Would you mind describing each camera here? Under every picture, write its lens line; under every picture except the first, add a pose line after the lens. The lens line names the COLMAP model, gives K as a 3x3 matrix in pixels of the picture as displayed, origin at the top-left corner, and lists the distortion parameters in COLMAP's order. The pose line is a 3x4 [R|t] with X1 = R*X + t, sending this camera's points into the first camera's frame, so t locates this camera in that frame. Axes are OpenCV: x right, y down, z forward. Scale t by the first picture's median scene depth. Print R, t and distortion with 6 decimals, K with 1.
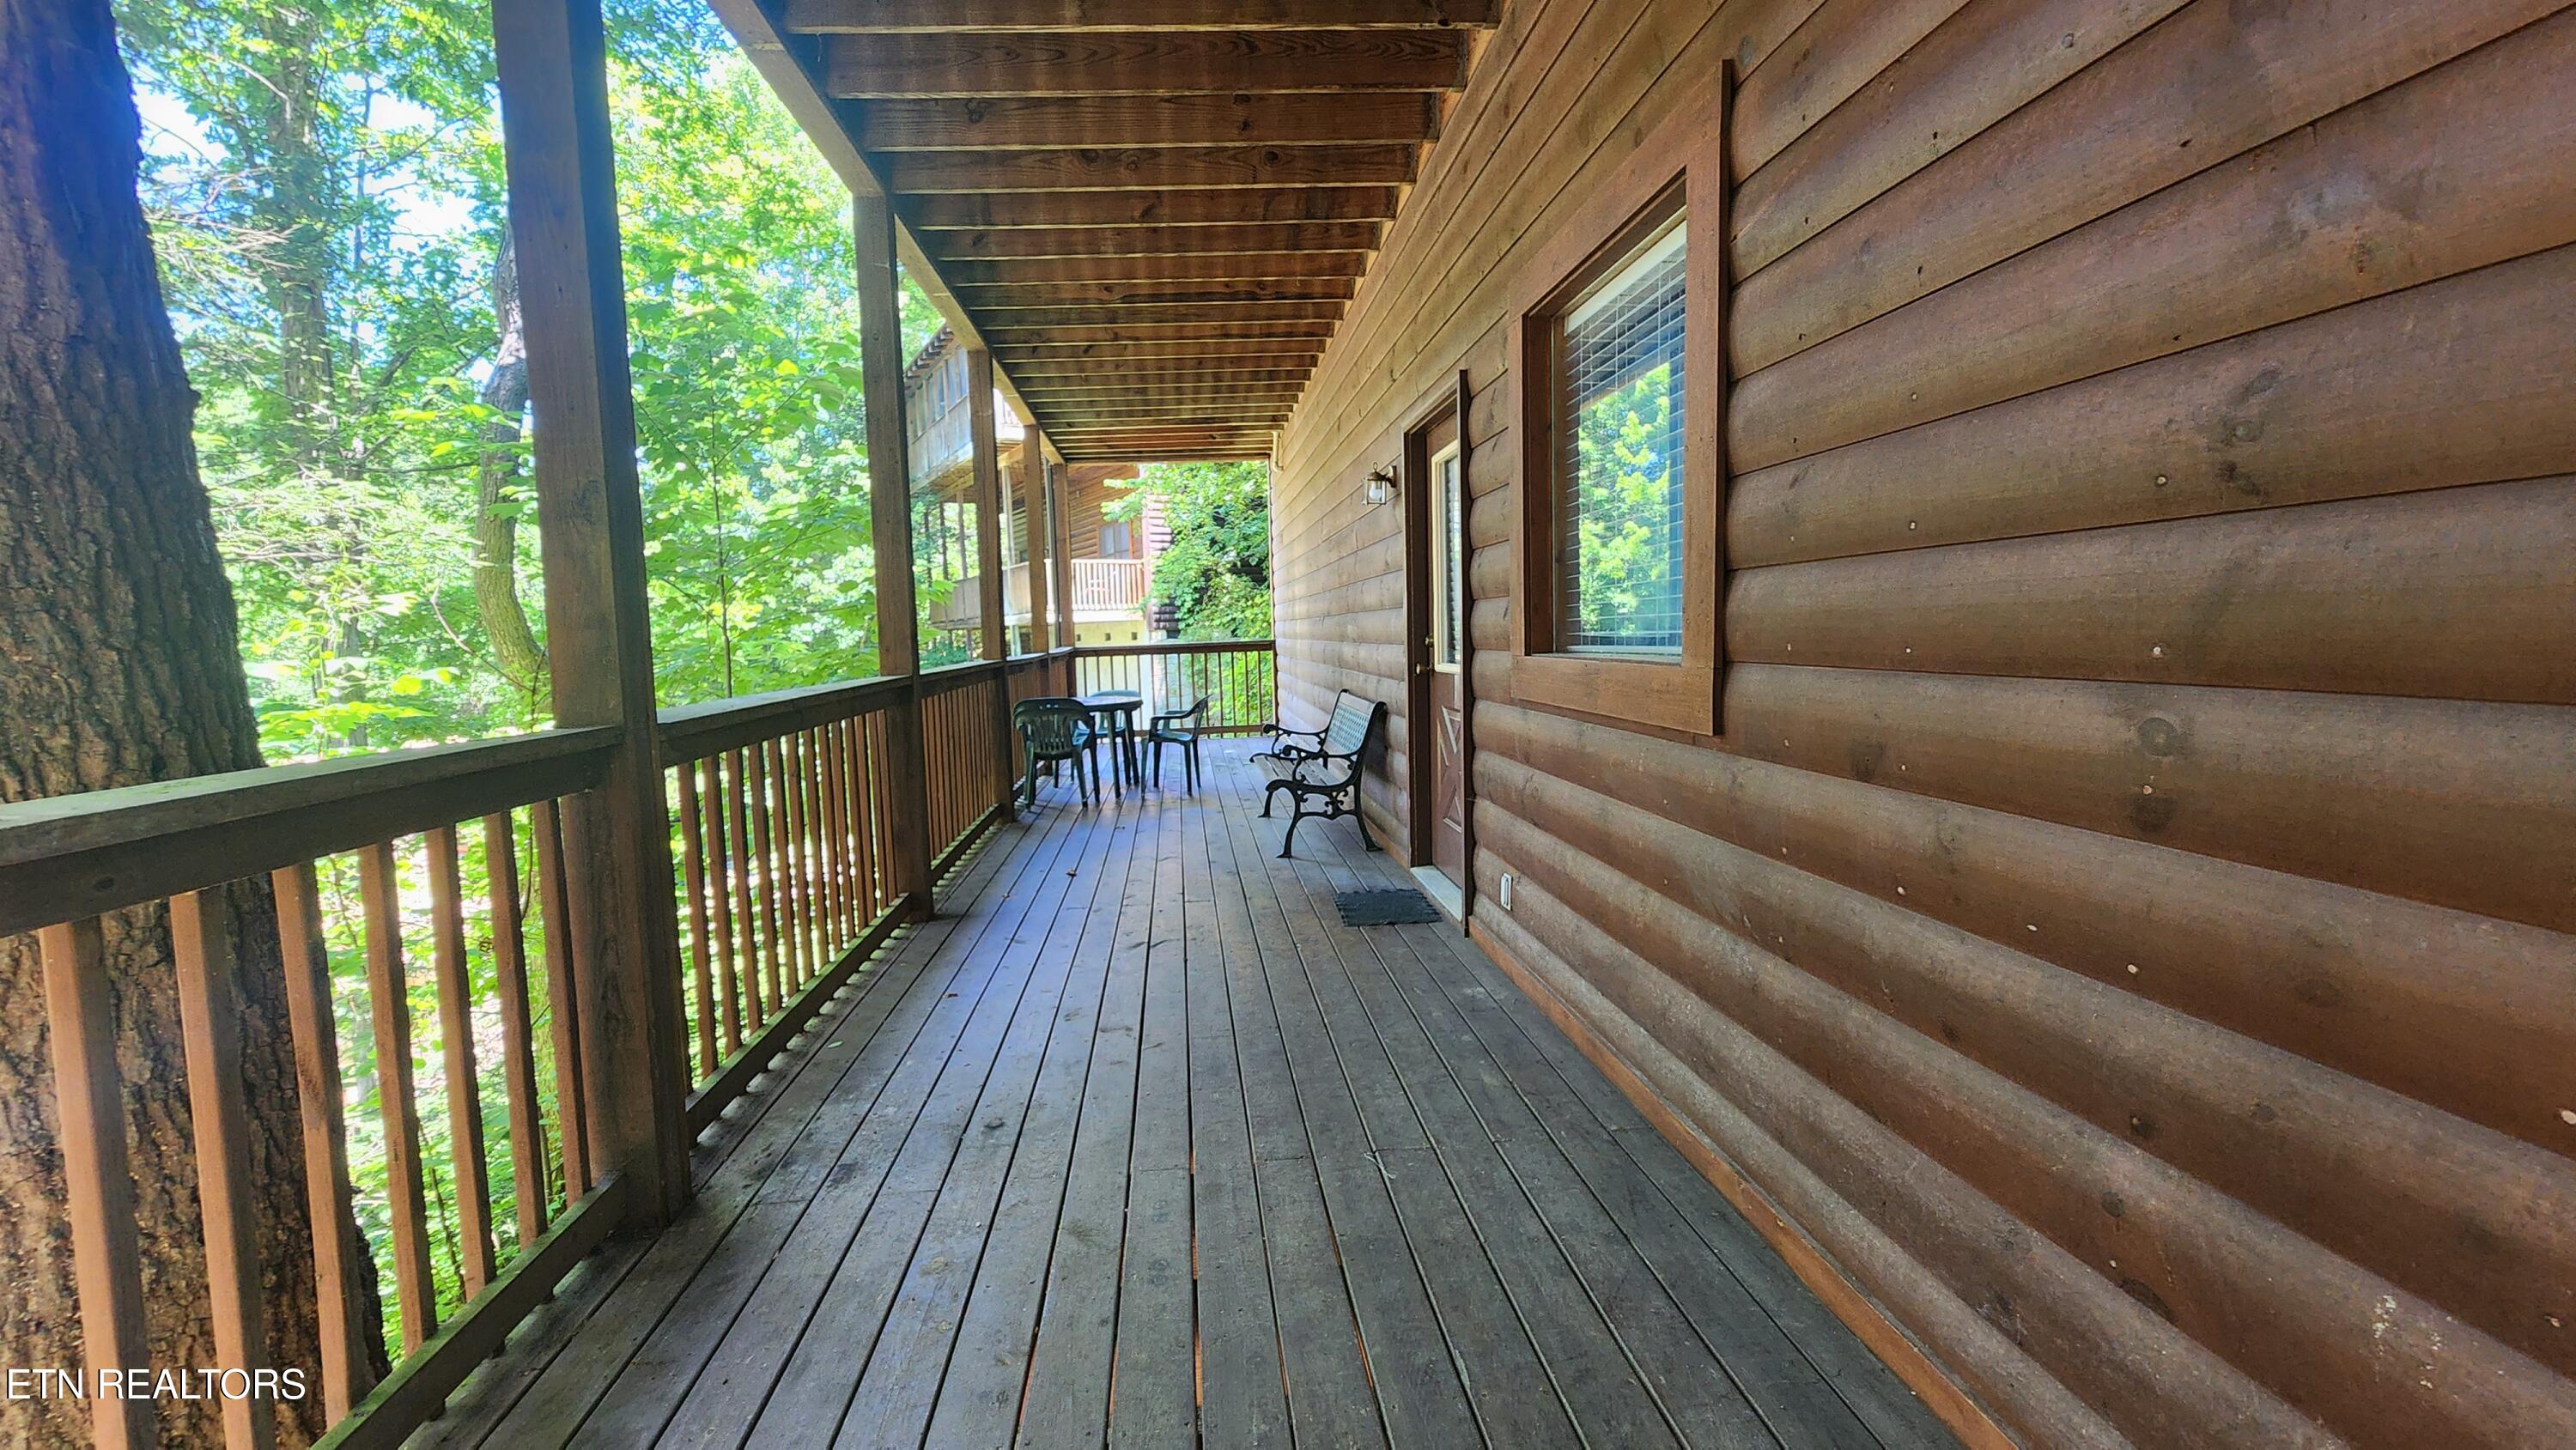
lens RADIAL K [[1048.5, 0, 1247.8], [0, 1048.5, 716.2], [0, 0, 1]] dist [-0.000570, -0.000304]
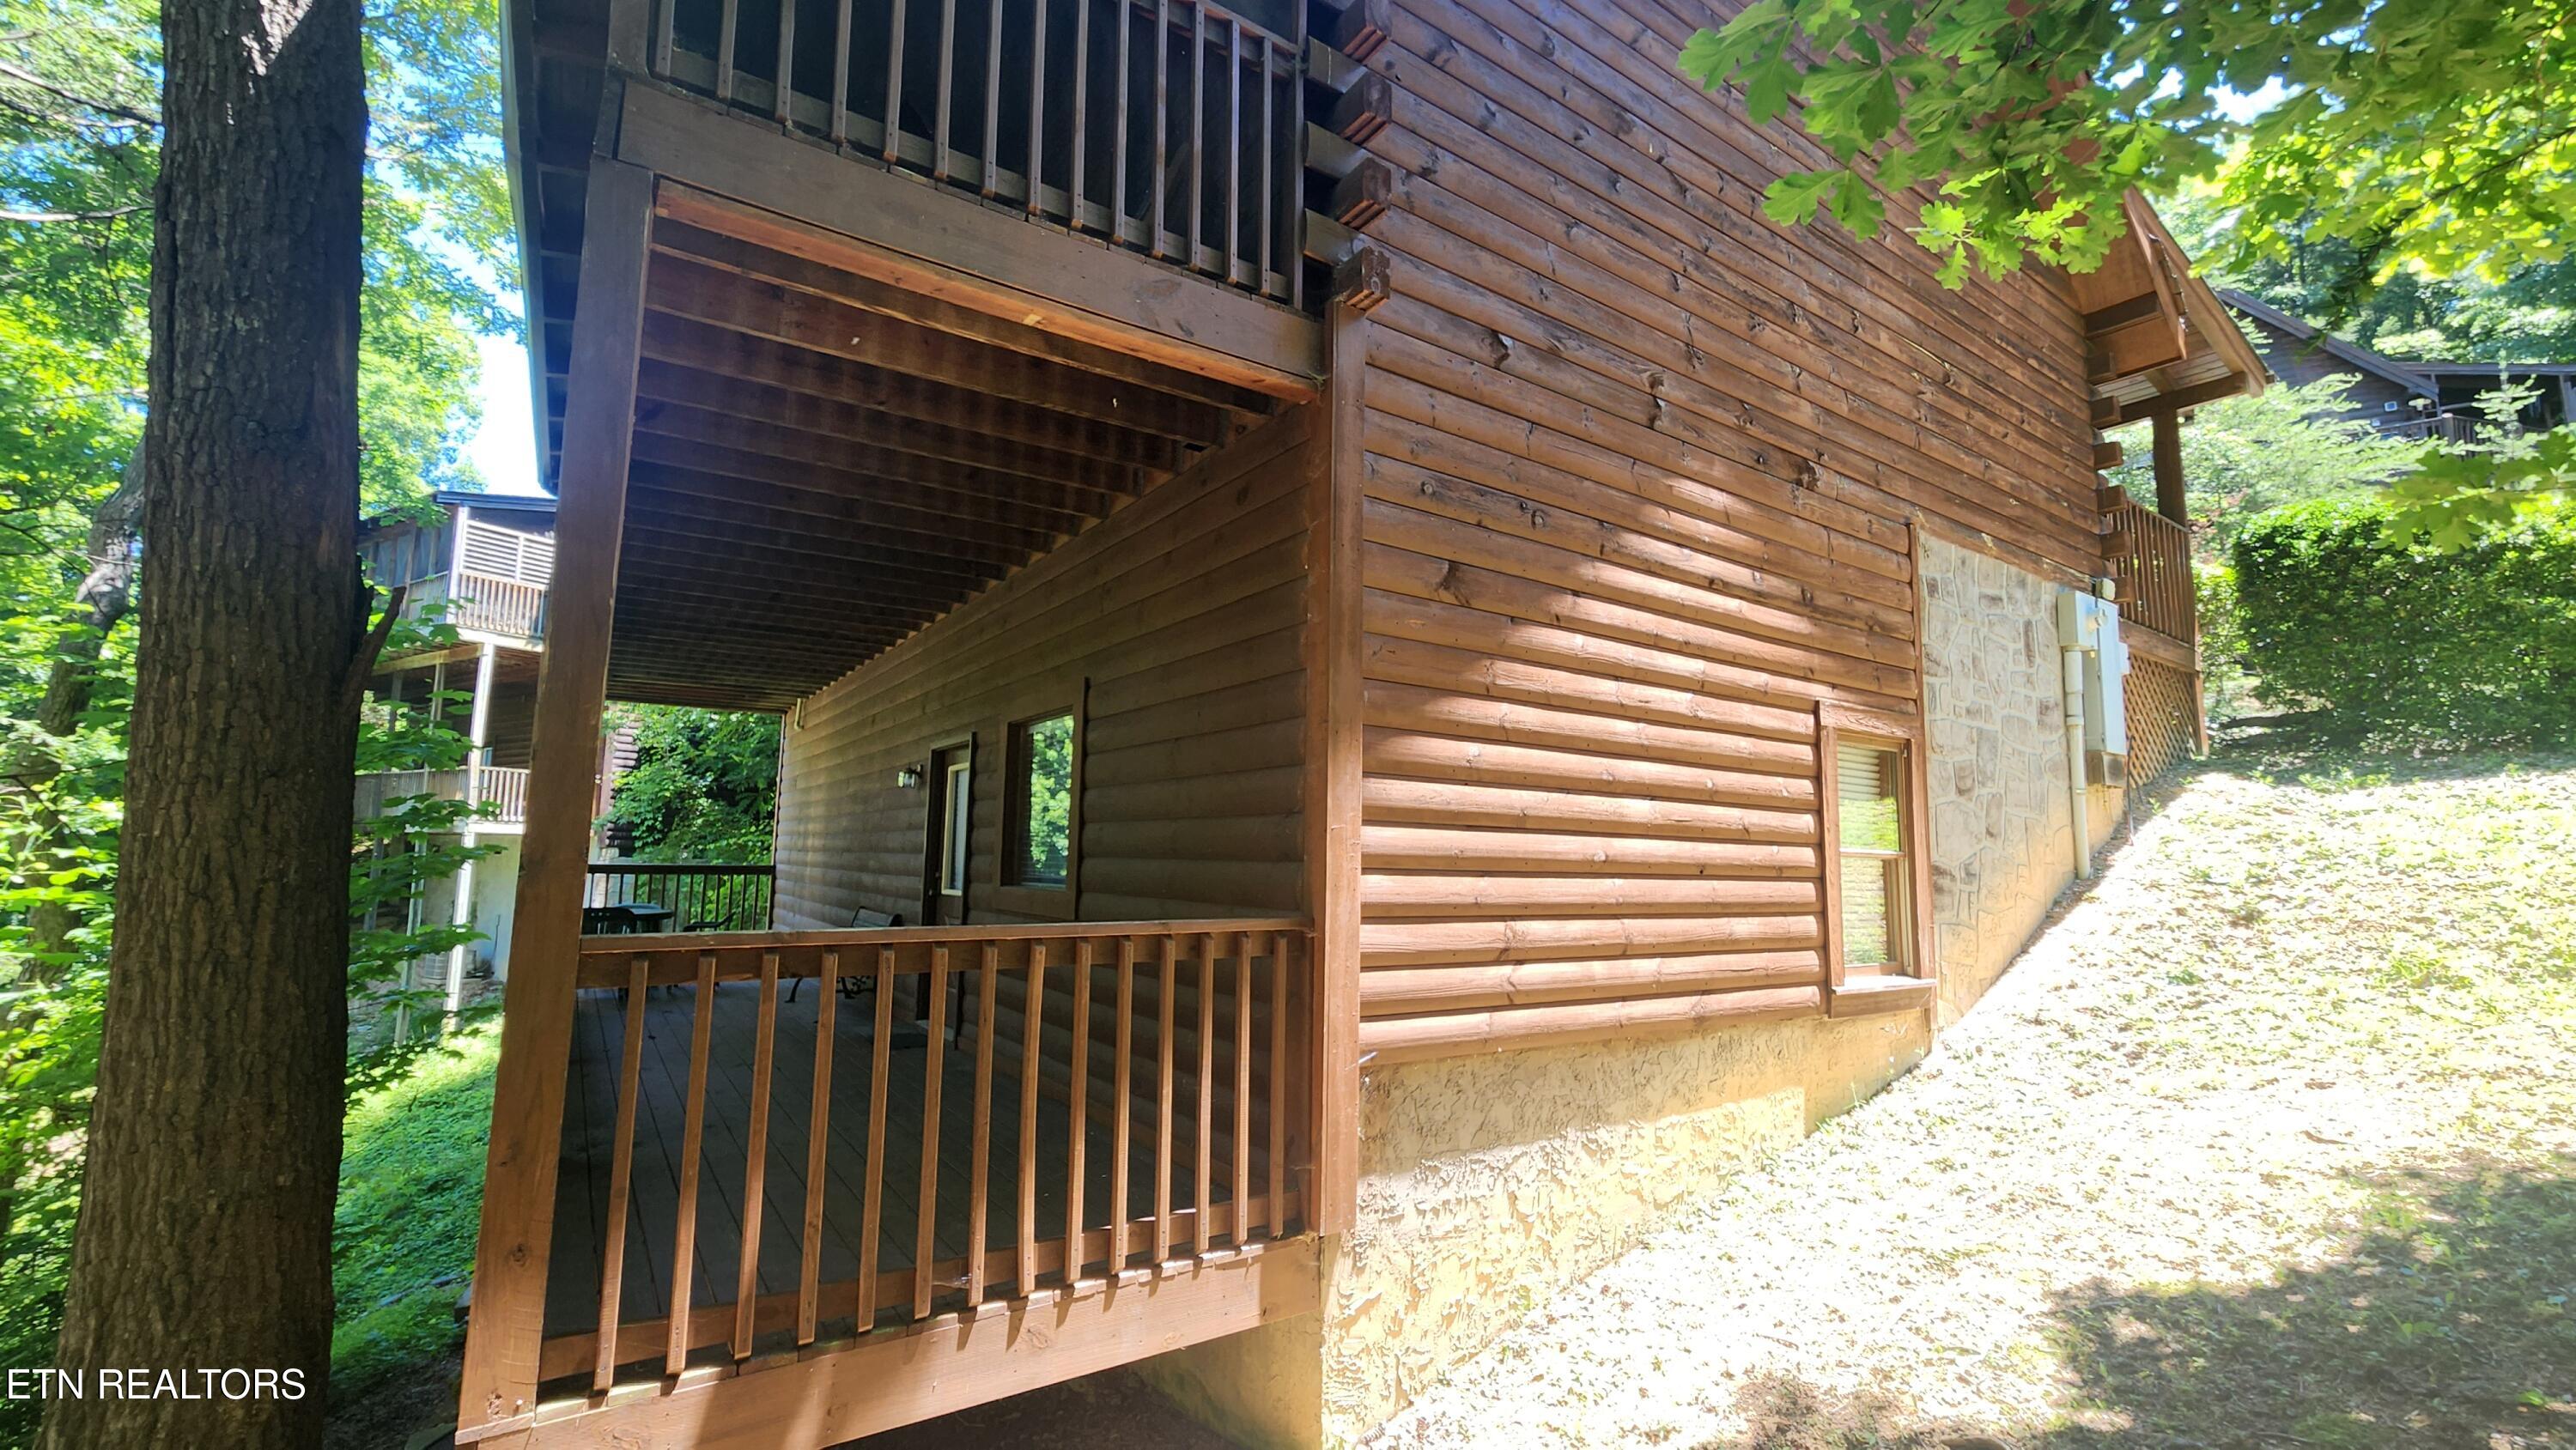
lens RADIAL K [[1048.5, 0, 1247.8], [0, 1048.5, 716.2], [0, 0, 1]] dist [-0.000570, -0.000304]
pose [[0.873287, 0.108124, 0.475056, -0.145394], [-0.002857, 0.976183, -0.216929, 0.027642], [-0.487197, 0.188084, 0.852797, -0.468862]]
